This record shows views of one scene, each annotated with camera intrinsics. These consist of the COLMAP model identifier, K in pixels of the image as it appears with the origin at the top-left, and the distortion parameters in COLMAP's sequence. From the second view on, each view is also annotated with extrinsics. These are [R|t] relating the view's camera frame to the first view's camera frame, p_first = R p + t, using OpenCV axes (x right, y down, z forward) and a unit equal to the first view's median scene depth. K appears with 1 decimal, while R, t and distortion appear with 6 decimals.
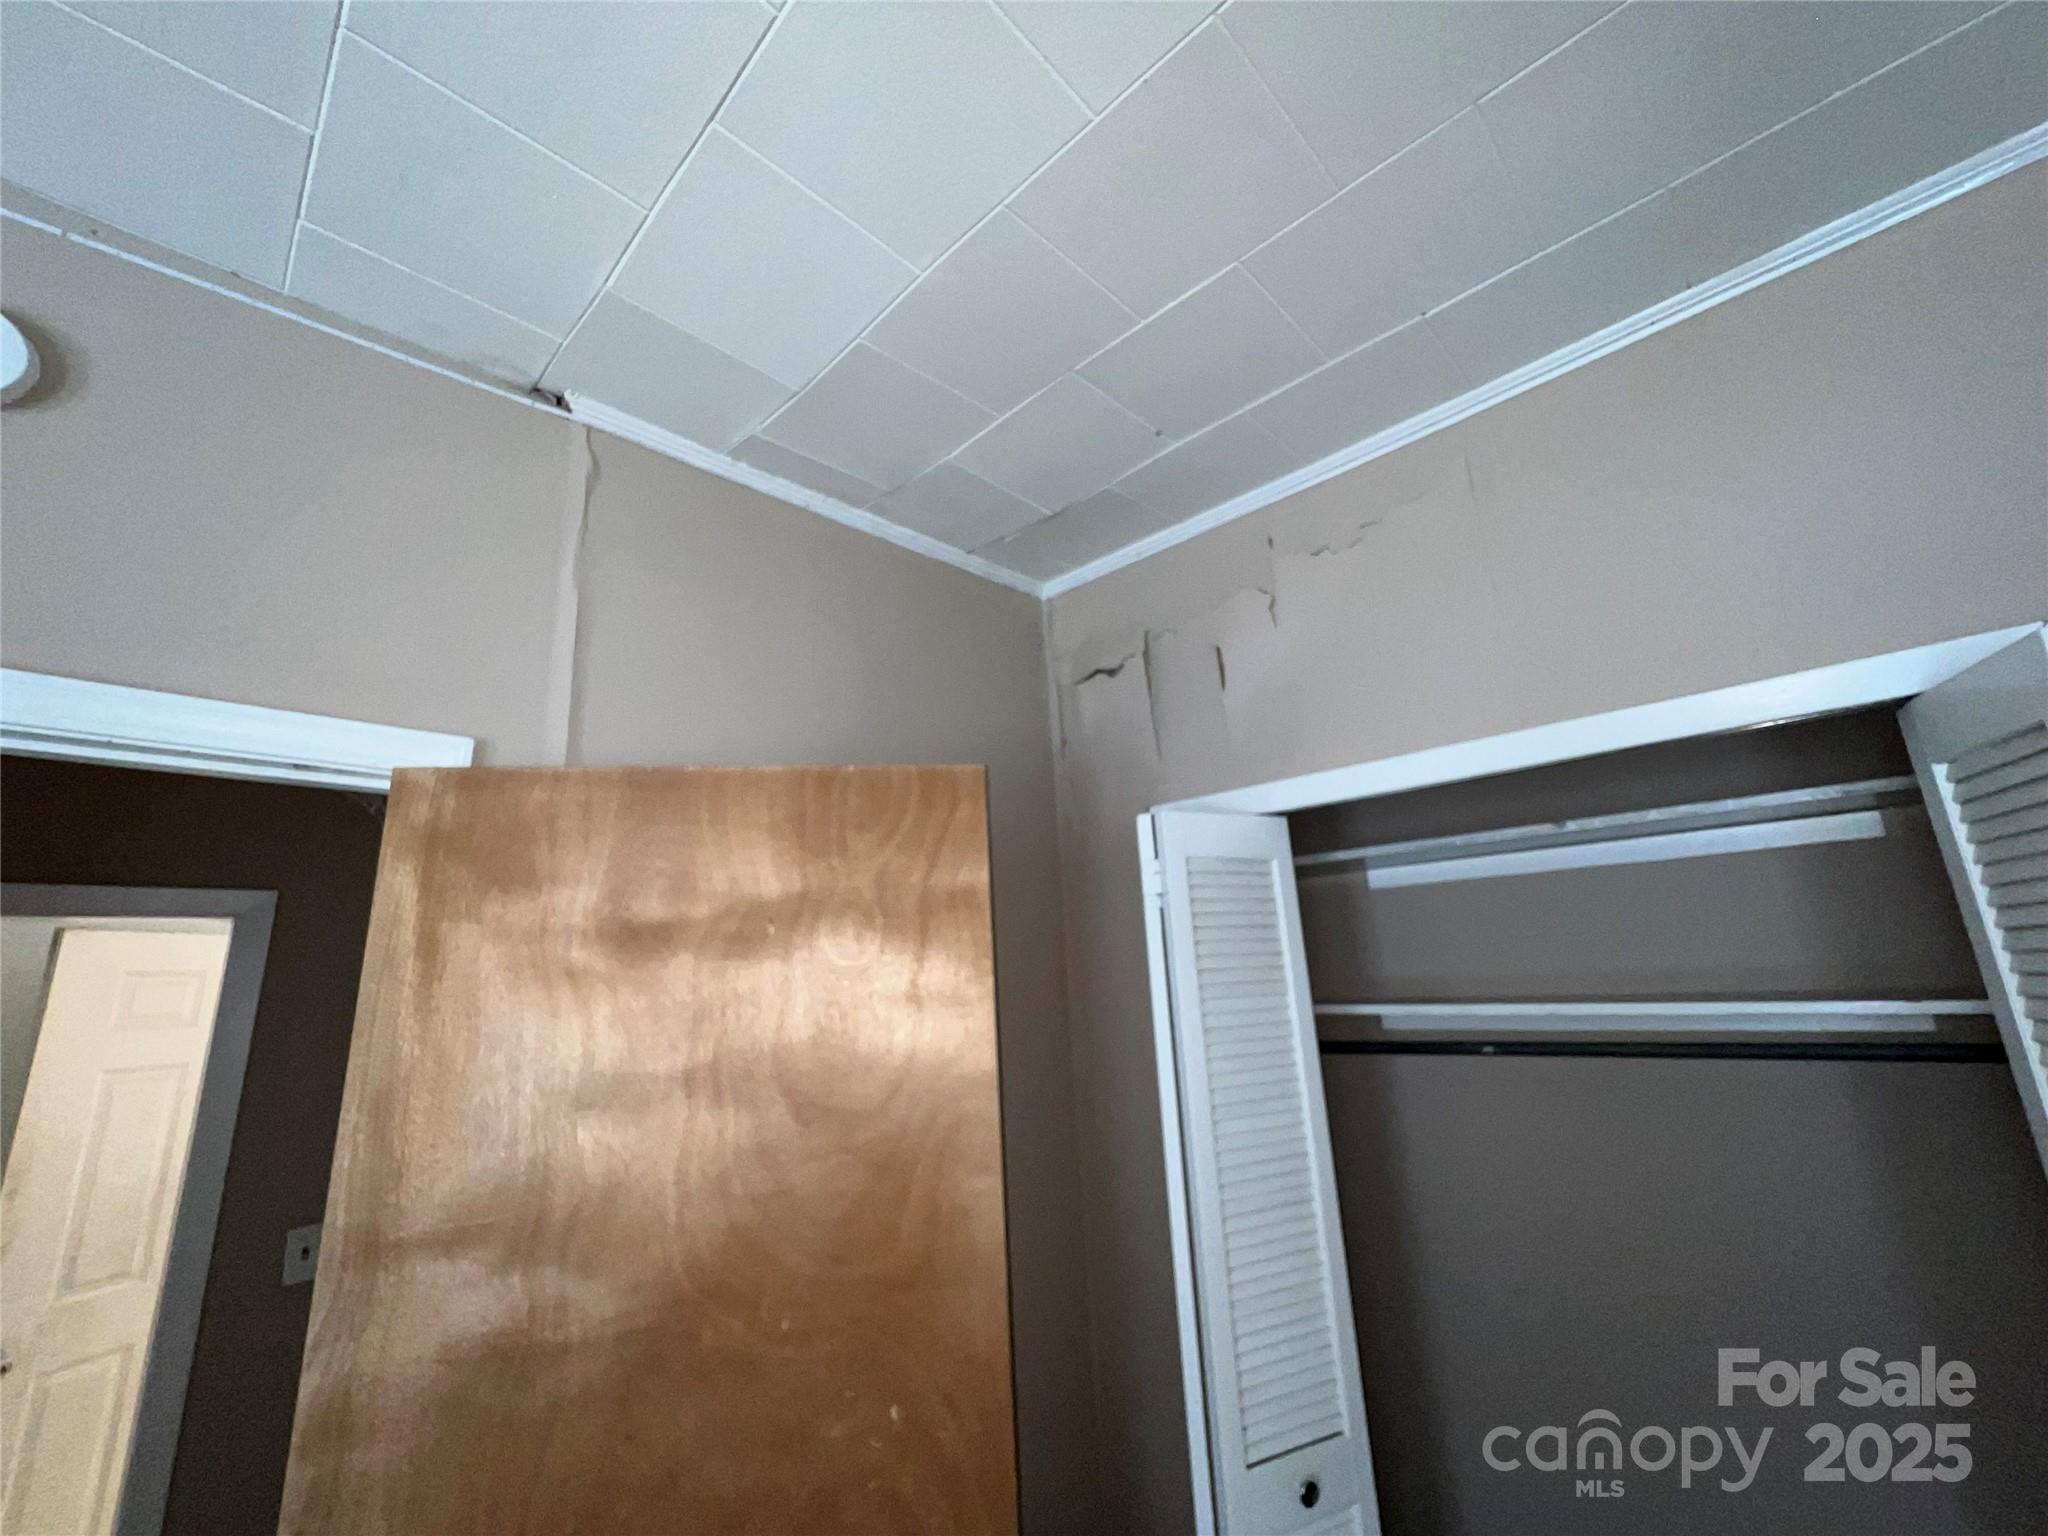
lens RADIAL K [[821.4, 0, 1024.0], [0, 821.4, 768.0], [0, 0, 1]] dist [0.000436, 0.000113]
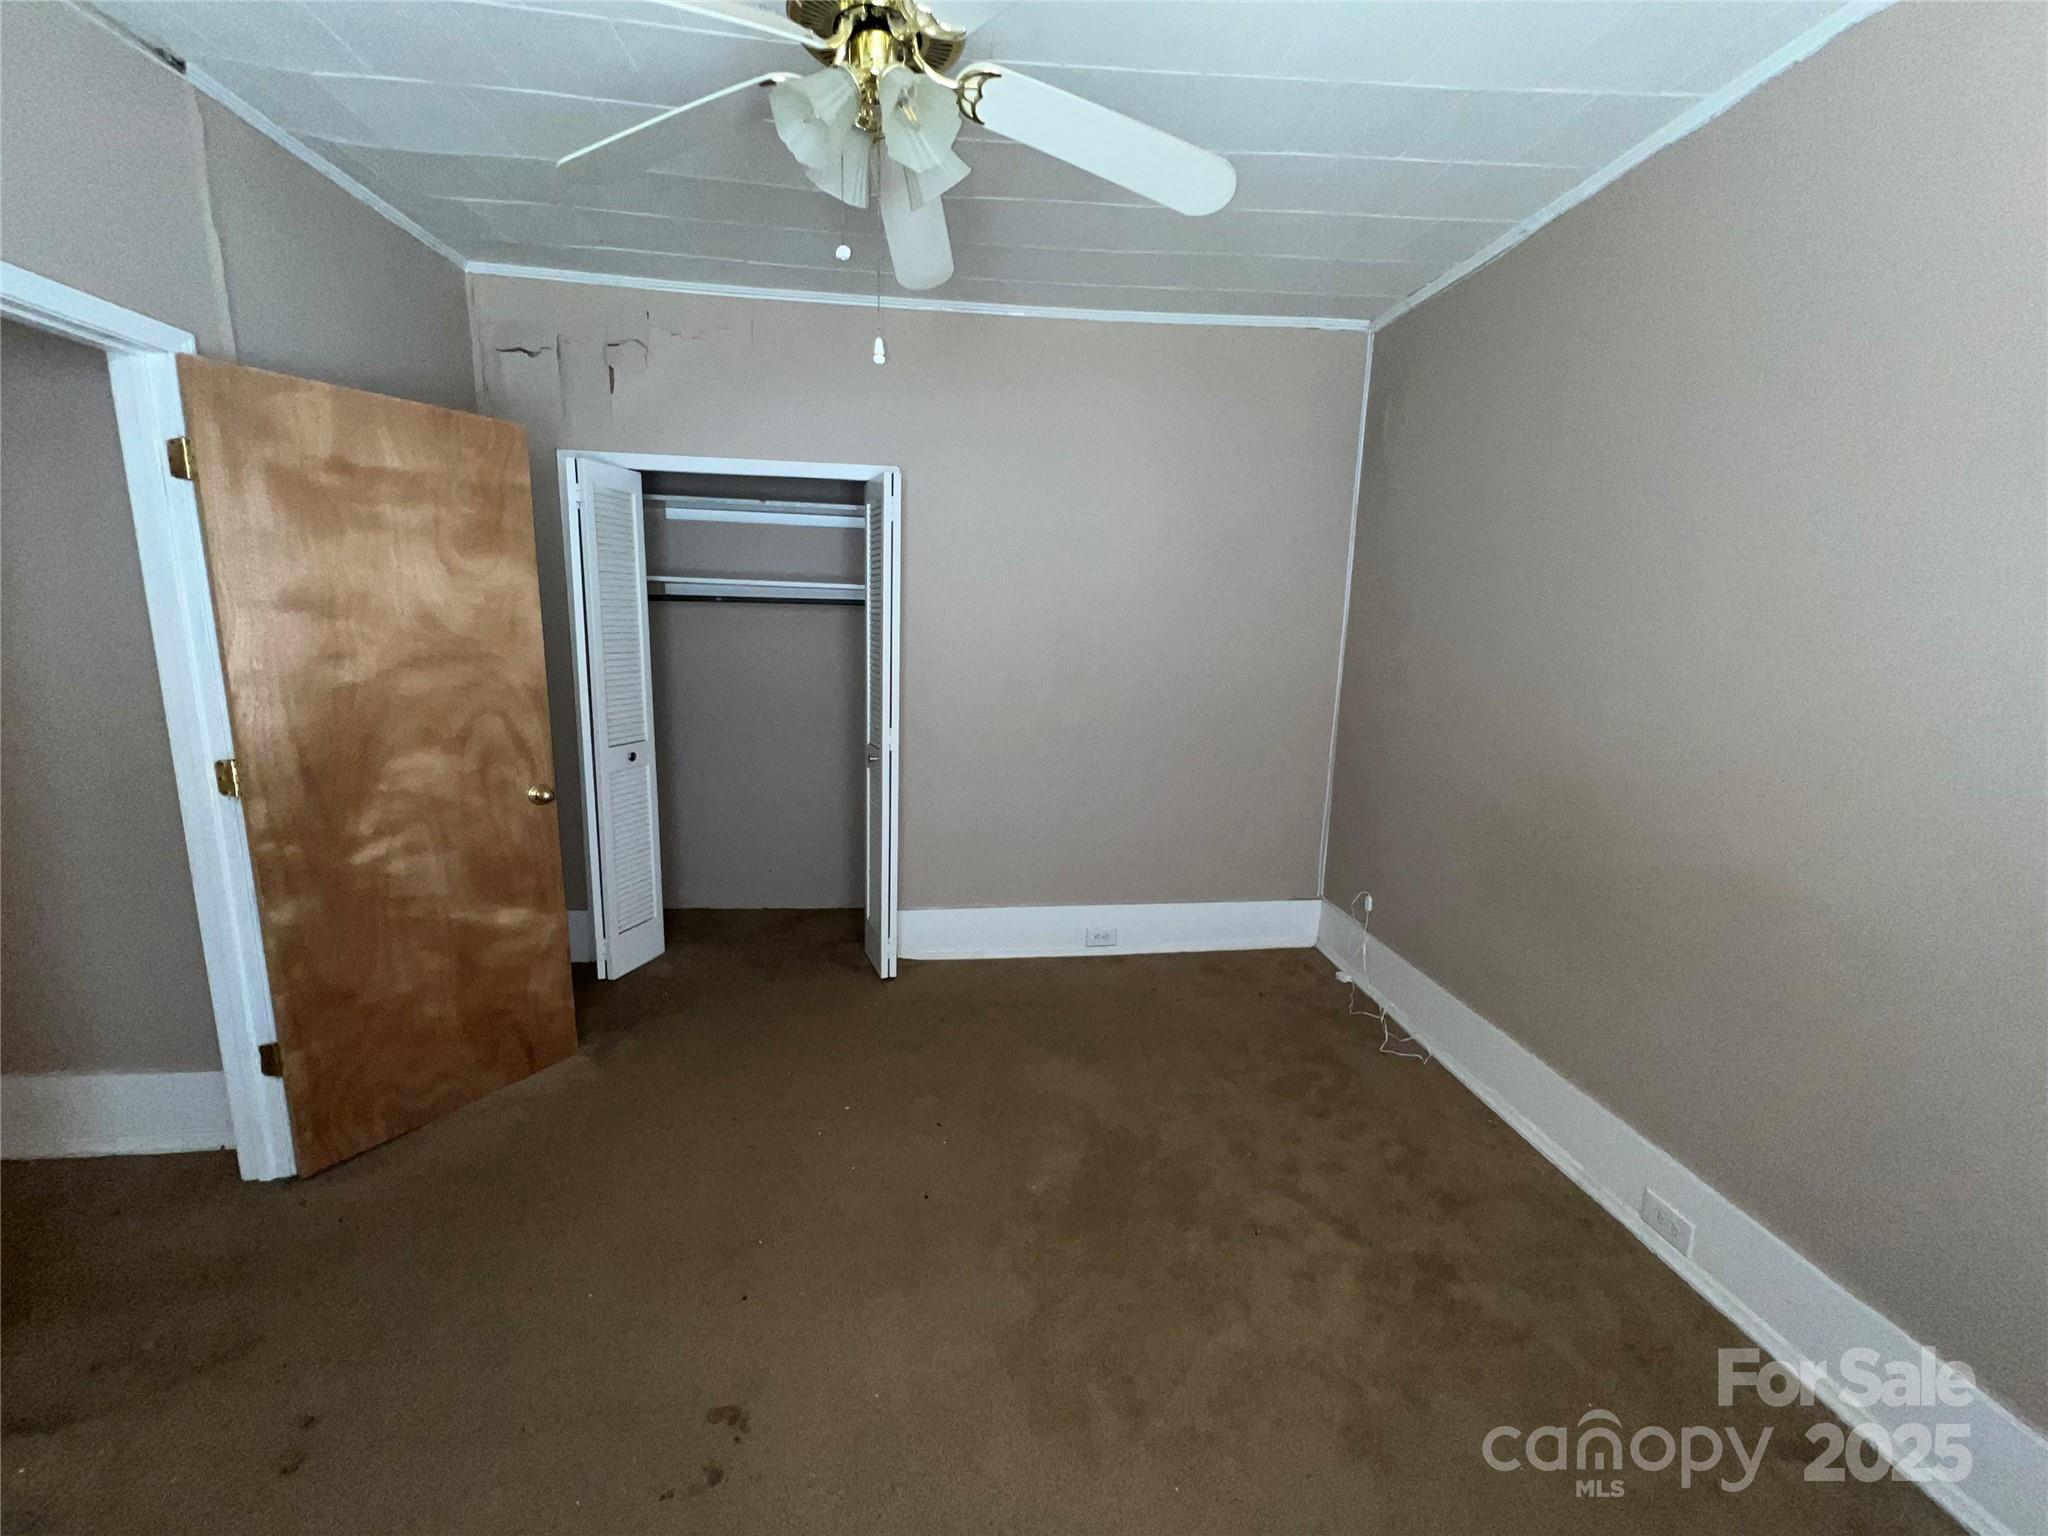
lens RADIAL K [[825.0, 0, 1024.0], [0, 825.0, 768.0], [0, 0, 1]] dist [-0.002811, -0.000198]
pose [[0.632775, -0.072073, 0.770974, -0.671076], [-0.246878, 0.924921, 0.289089, -0.083308], [-0.733926, -0.373265, 0.567474, -1.051681]]
